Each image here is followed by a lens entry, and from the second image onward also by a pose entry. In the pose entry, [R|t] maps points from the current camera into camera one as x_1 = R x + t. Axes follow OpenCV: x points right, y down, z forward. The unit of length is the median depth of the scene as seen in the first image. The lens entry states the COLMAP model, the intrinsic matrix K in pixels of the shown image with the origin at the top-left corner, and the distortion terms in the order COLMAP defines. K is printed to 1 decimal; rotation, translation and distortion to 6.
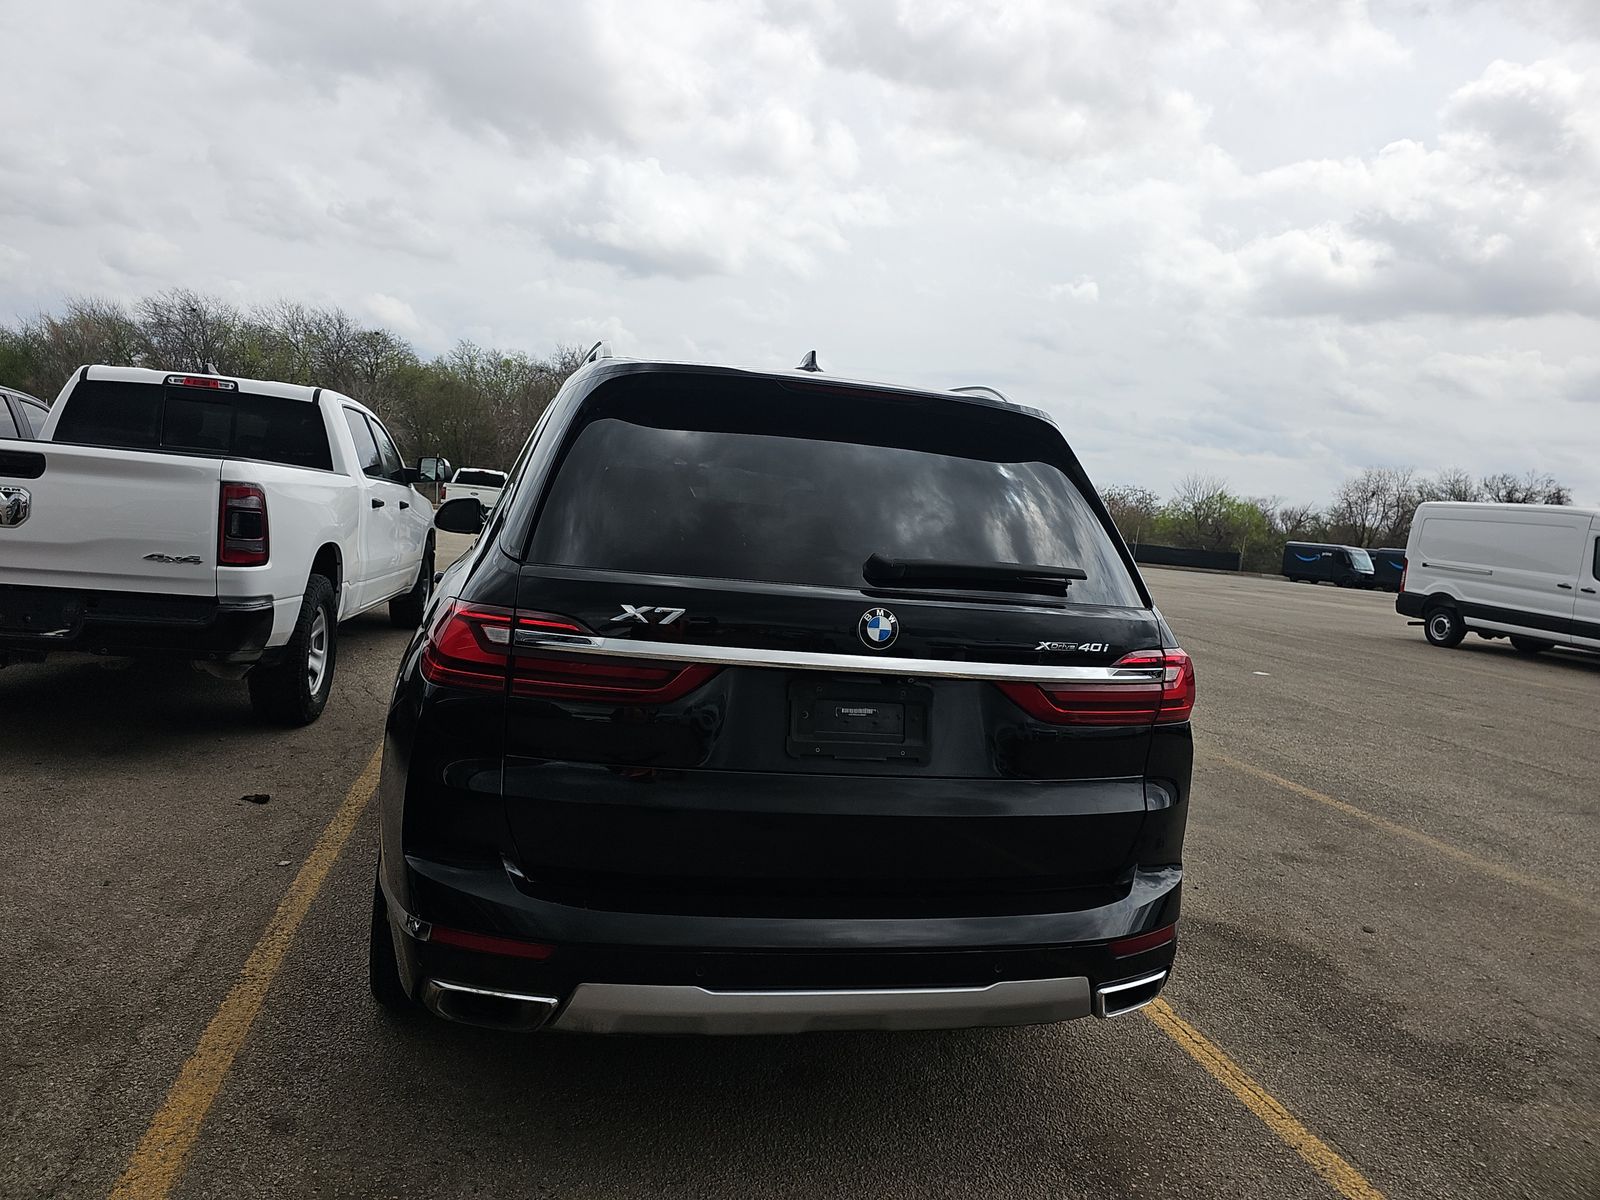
lens RADIAL K [[1089.3, 0, 797.5], [0, 1089.3, 598.2], [0, 0, 1]] dist [0.055397, -0.071314]
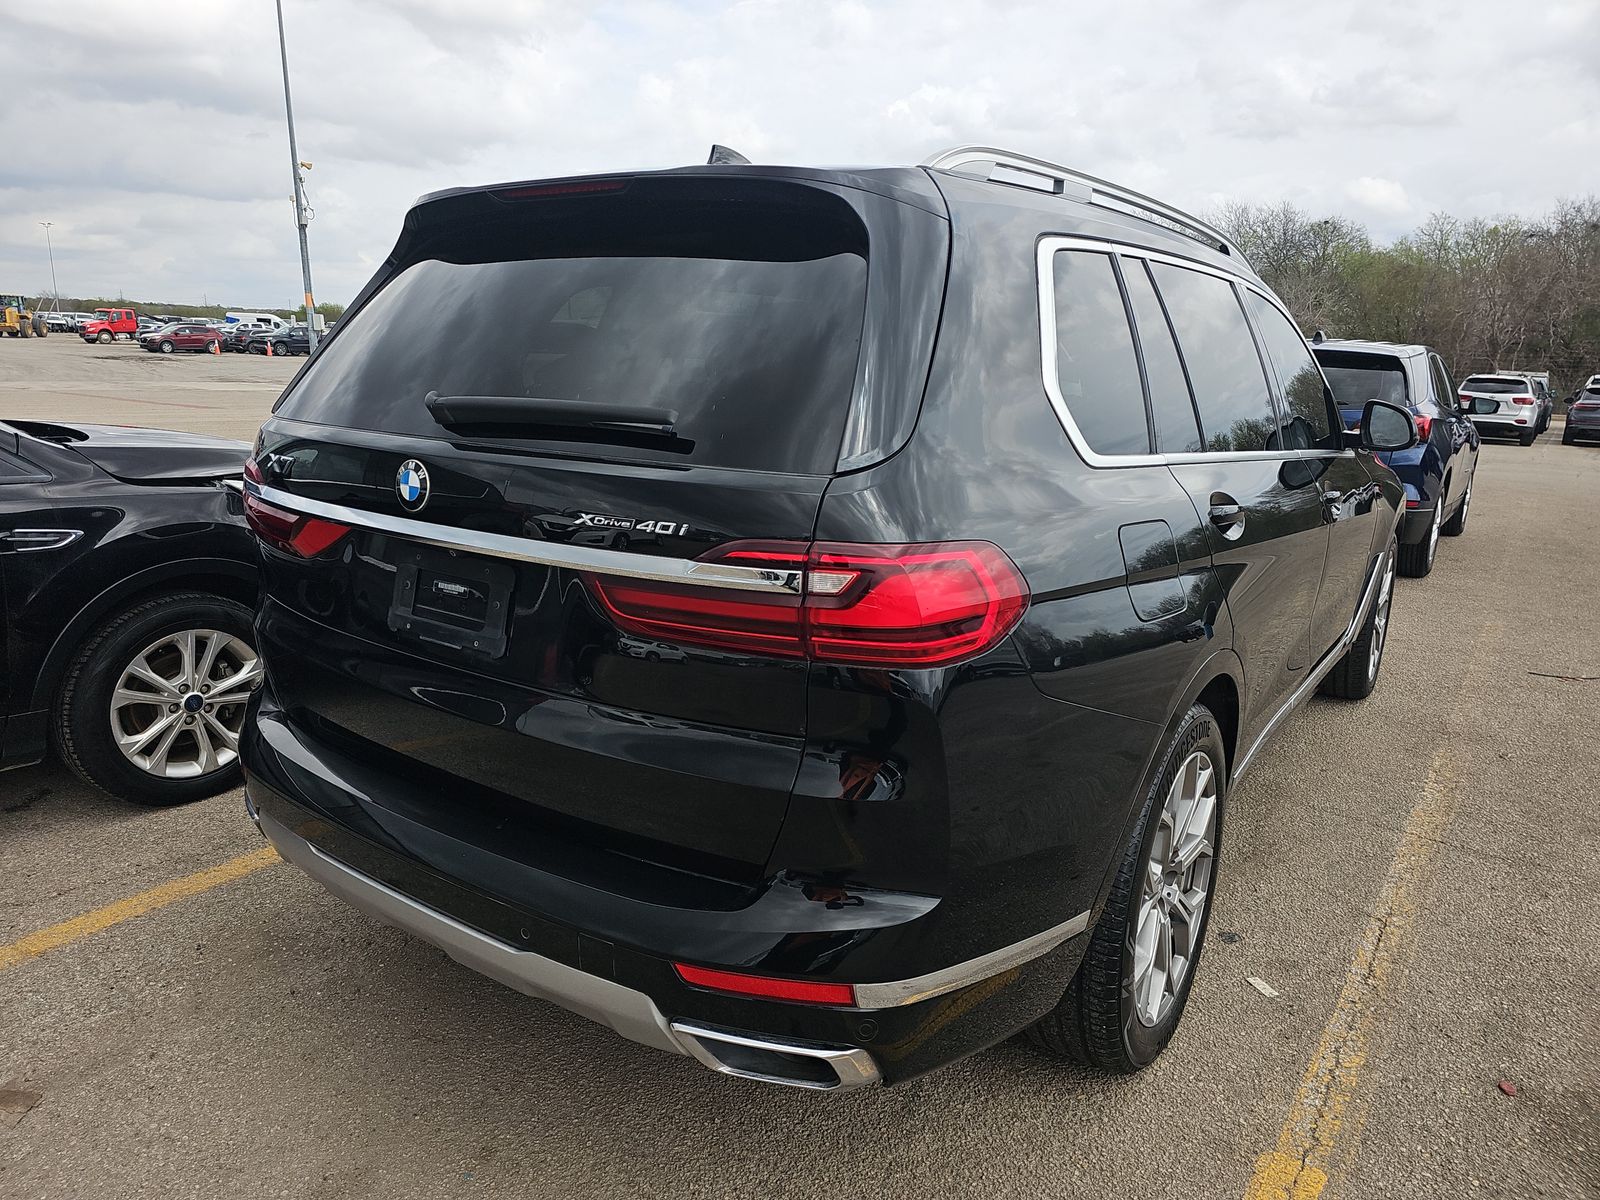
lens RADIAL K [[1089.3, 0, 797.5], [0, 1089.3, 598.2], [0, 0, 1]] dist [0.055397, -0.071314]
pose [[0.629566, 0.095745, -0.771025, 0.867927], [-0.036001, 0.994907, 0.094150, 0.023499], [0.776113, -0.031516, 0.629806, 0.668730]]
